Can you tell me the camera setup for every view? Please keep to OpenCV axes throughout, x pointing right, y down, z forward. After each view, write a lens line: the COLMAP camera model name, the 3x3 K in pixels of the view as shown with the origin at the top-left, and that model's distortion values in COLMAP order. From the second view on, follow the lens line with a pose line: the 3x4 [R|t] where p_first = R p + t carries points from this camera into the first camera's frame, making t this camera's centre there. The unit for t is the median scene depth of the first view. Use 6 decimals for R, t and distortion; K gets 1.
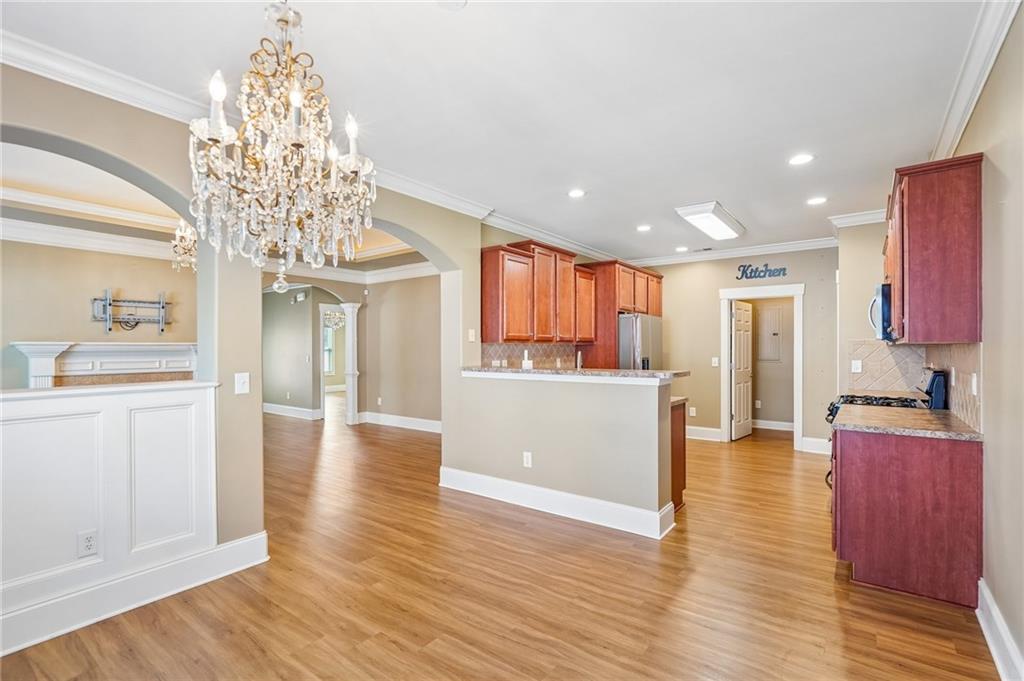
lens RADIAL K [[484.5, 0, 509.7], [0, 484.5, 354.8], [0, 0, 1]] dist [-0.002562, 0.000809]
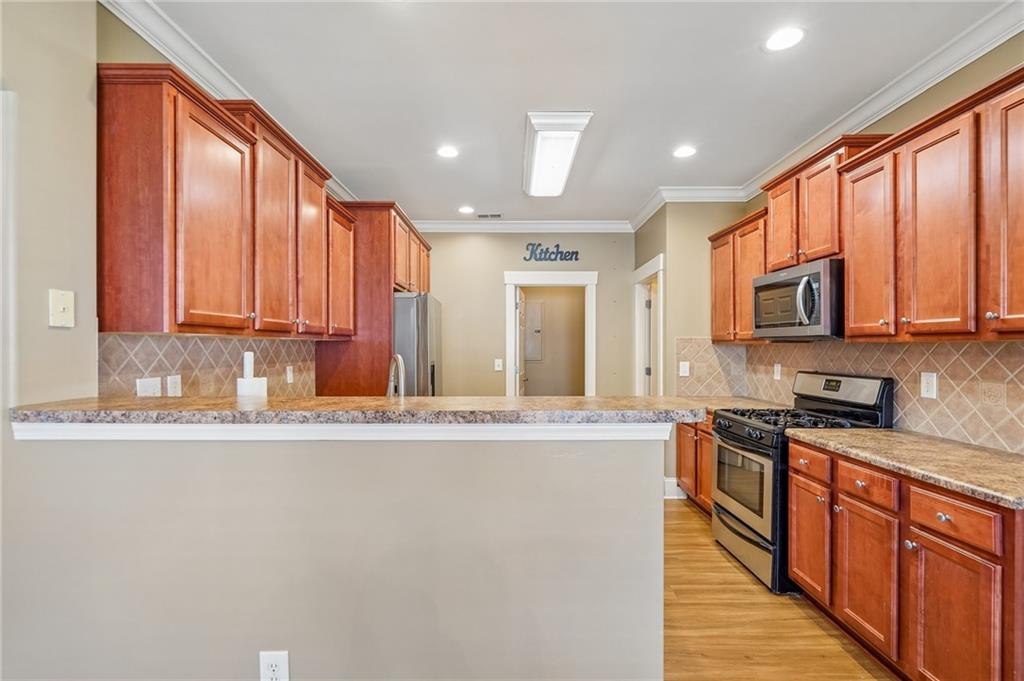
lens RADIAL K [[482.8, 0, 512.4], [0, 482.8, 346.7], [0, 0, 1]] dist [0.012539, 0.000020]
pose [[0.800930, 0.001328, 0.598756, -0.027525], [0.006916, 0.999910, -0.011469, -0.007279], [-0.598718, 0.013327, 0.800849, 0.497476]]
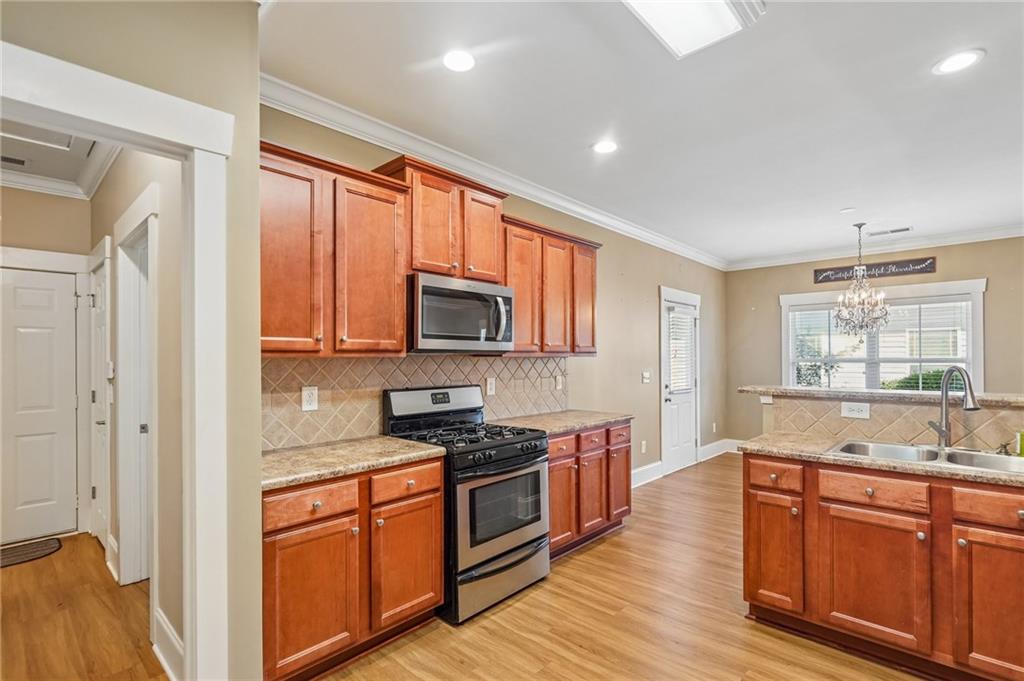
lens RADIAL K [[484.5, 0, 509.7], [0, 484.5, 354.8], [0, 0, 1]] dist [-0.002562, 0.000809]
pose [[-0.994311, 0.006260, 0.106333, 0.482403], [0.007181, 0.999940, 0.008275, -0.022853], [-0.106275, 0.008992, -0.994296, 1.328820]]
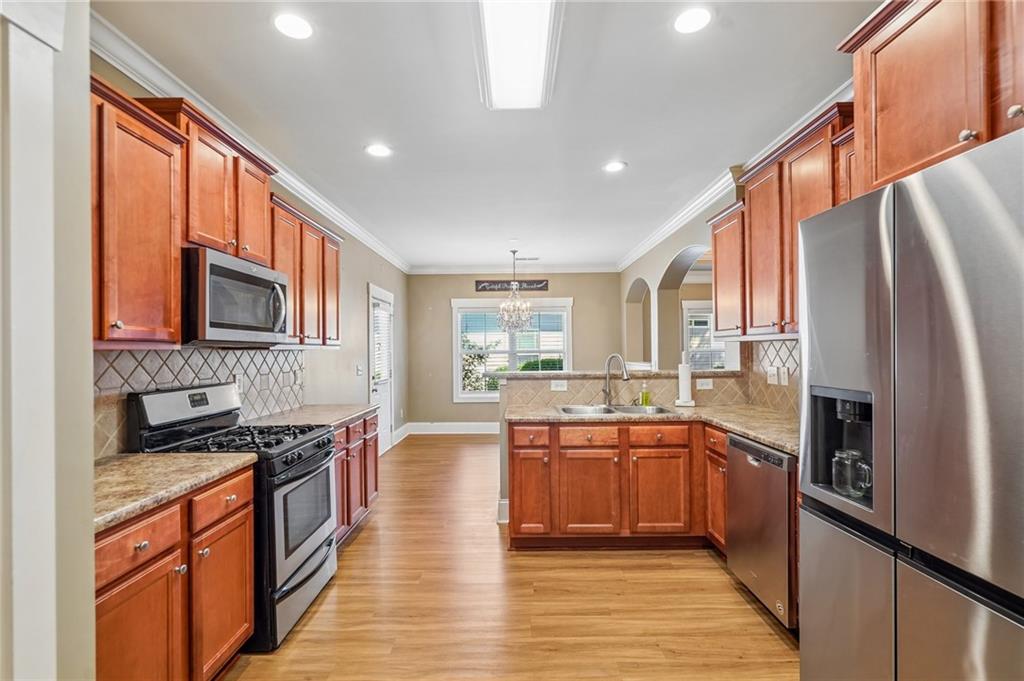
lens RADIAL K [[478.9, 0, 510.3], [0, 478.9, 344.1], [0, 0, 1]] dist [-0.002628, 0.000223]
pose [[-0.804692, 0.002862, -0.593686, 0.667080], [0.002034, 0.999996, 0.002064, -0.022017], [0.593689, 0.000453, -0.804694, 1.322597]]
